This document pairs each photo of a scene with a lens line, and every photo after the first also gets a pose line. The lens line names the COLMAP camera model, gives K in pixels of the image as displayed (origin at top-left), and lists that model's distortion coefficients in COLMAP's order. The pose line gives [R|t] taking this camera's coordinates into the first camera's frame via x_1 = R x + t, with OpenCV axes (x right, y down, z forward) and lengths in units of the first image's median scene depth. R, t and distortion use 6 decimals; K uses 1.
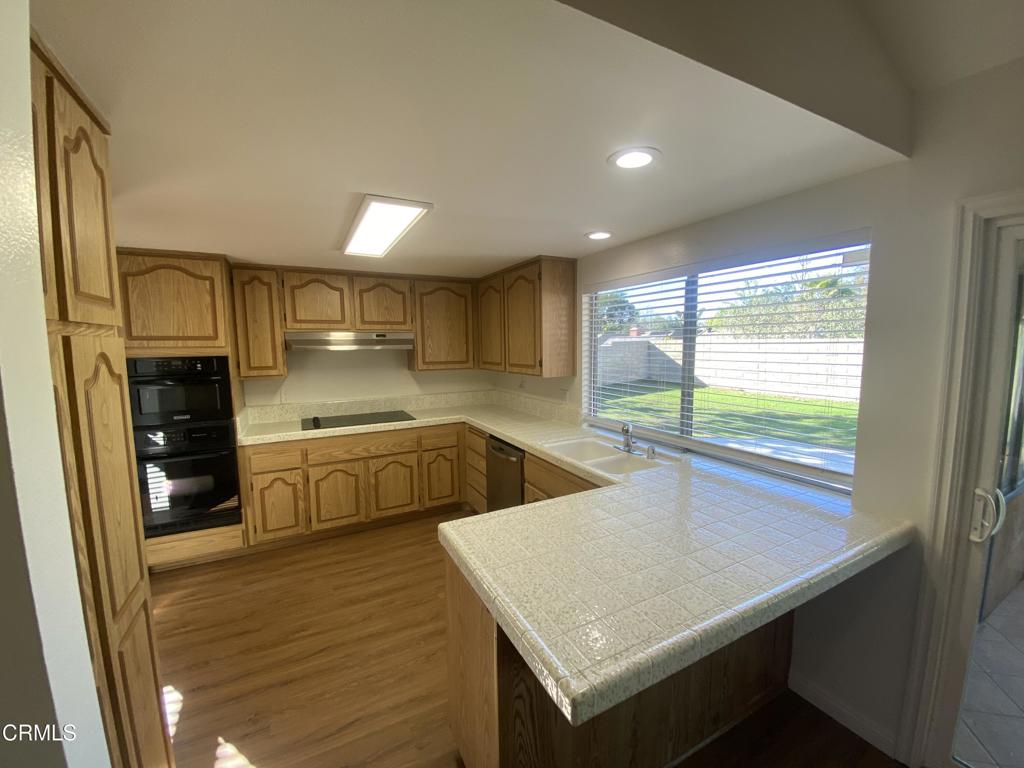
lens RADIAL K [[415.6, 0, 517.6], [0, 415.6, 384.2], [0, 0, 1]] dist [0.004577, -0.002393]
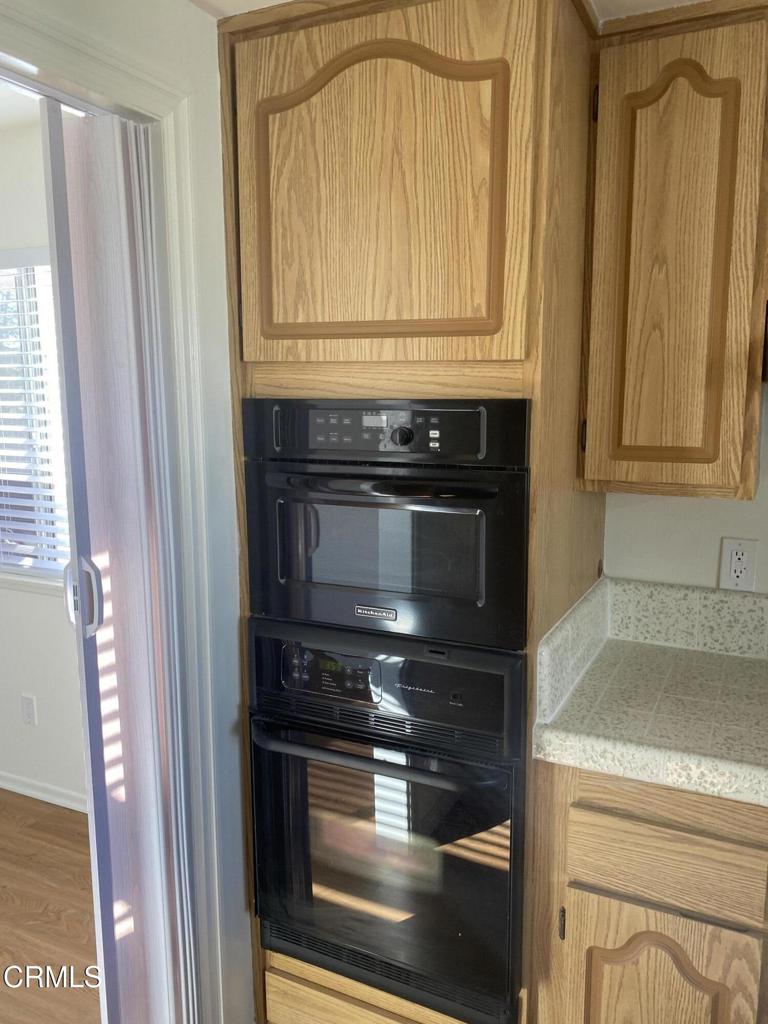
lens RADIAL K [[778.8, 0, 386.0], [0, 778.8, 508.2], [0, 0, 1]] dist [-0.002606, -0.009122]
pose [[0.581843, 0.135211, -0.801983, -0.341118], [-0.081892, 0.990812, 0.107634, -0.043154], [0.809168, 0.003050, 0.587570, 0.608320]]
